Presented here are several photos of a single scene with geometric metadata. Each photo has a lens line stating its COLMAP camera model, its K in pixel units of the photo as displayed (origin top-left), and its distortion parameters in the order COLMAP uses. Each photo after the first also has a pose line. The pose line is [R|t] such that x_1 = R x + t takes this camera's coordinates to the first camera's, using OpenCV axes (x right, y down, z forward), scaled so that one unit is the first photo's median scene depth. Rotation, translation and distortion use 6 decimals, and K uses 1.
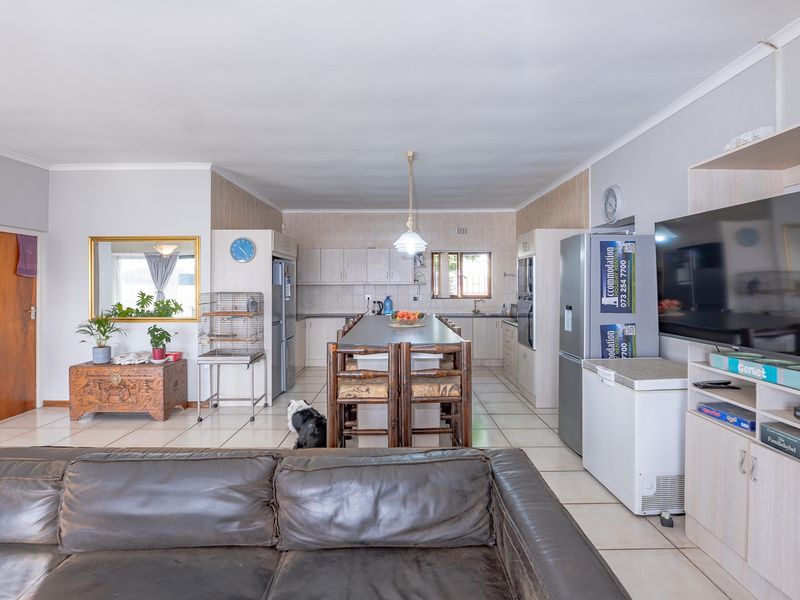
lens RADIAL K [[444.3, 0, 403.0], [0, 444.3, 283.1], [0, 0, 1]] dist [-0.023100, -0.000781]
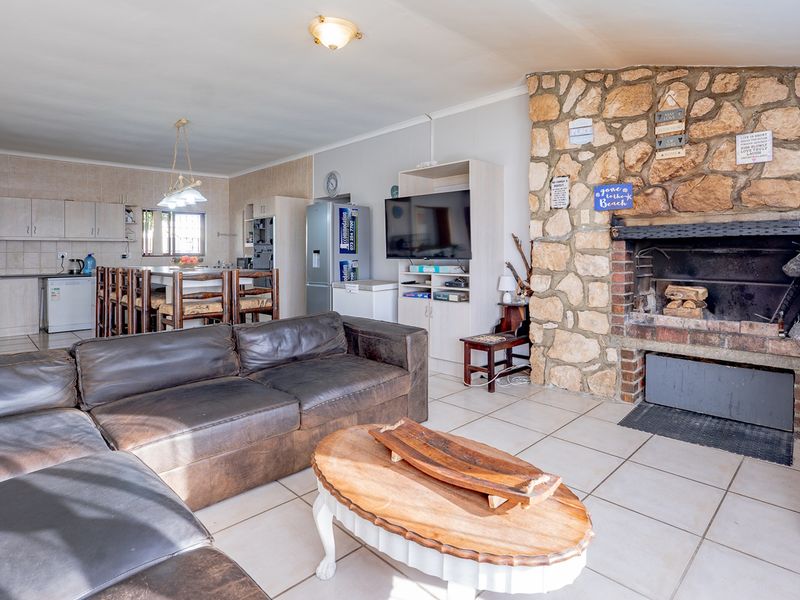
lens RADIAL K [[449.4, 0, 417.6], [0, 449.4, 255.2], [0, 0, 1]] dist [-0.026418, -0.001226]
pose [[0.707231, -0.000732, 0.706982, -0.352322], [-0.001665, 0.999995, 0.002701, 0.049706], [-0.706980, -0.003087, 0.707226, -0.234466]]
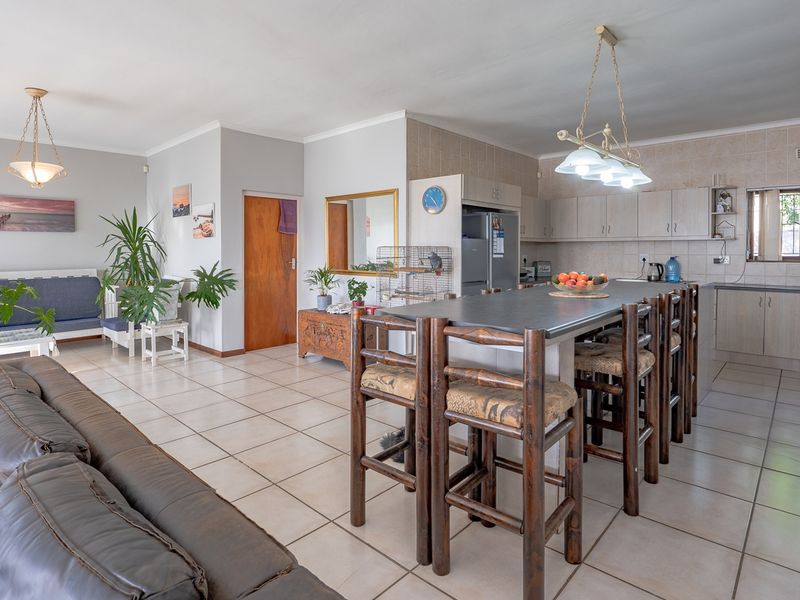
lens RADIAL K [[449.4, 0, 417.6], [0, 449.4, 255.2], [0, 0, 1]] dist [-0.026418, -0.001226]
pose [[0.743987, 0.012855, -0.668071, 0.247073], [0.001120, 0.999790, 0.020485, 0.020639], [0.668193, -0.015989, 0.743816, 0.322283]]
